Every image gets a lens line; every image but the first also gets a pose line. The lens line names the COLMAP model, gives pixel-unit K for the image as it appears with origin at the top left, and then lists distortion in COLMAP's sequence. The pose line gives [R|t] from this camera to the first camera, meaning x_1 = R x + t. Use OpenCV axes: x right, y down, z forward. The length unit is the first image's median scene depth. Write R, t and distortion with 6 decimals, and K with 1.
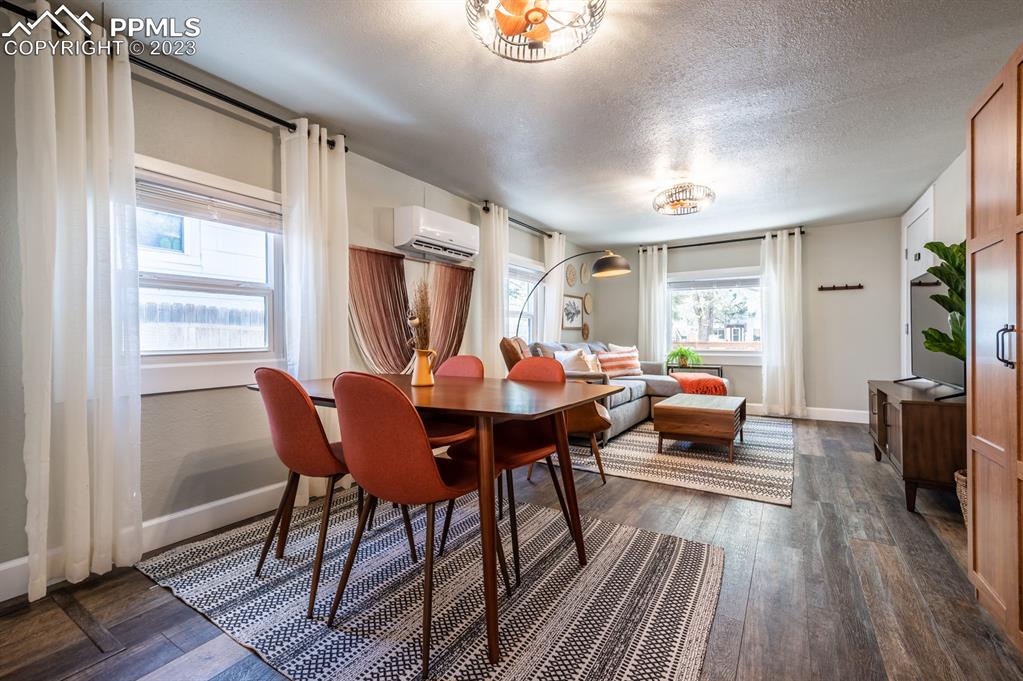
lens RADIAL K [[435.6, 0, 503.5], [0, 435.6, 339.9], [0, 0, 1]] dist [0.002497, 0.000537]
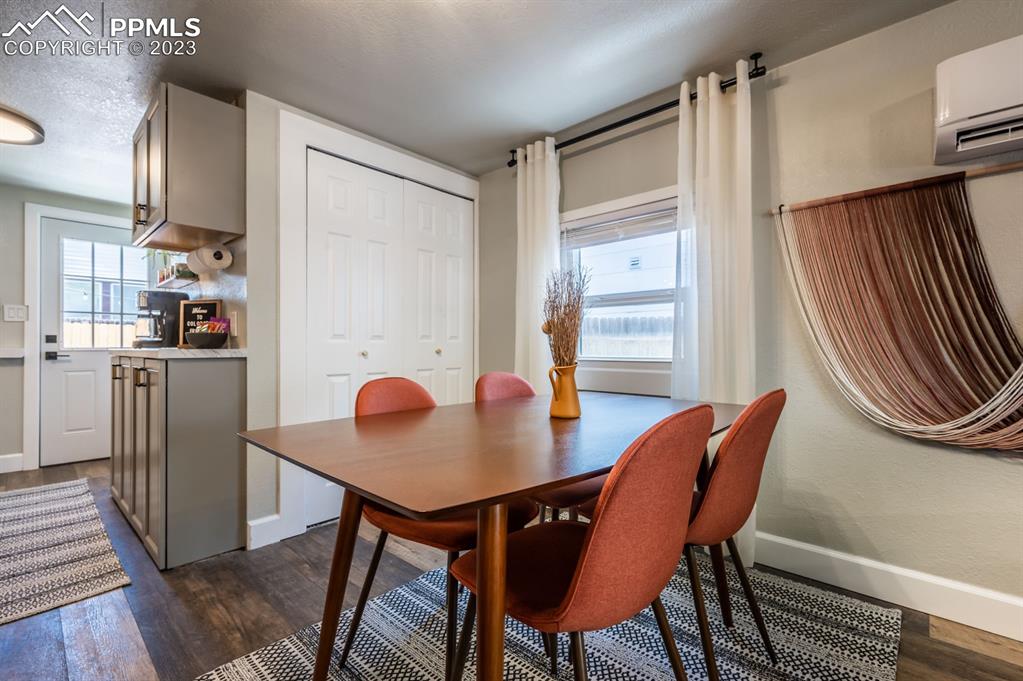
lens RADIAL K [[435.6, 0, 503.5], [0, 435.6, 339.9], [0, 0, 1]] dist [0.002497, 0.000537]
pose [[-0.161046, 0.006358, -0.986926, 0.453555], [0.003339, 0.999977, 0.005897, -0.028513], [0.986941, -0.002346, -0.161063, 0.855269]]
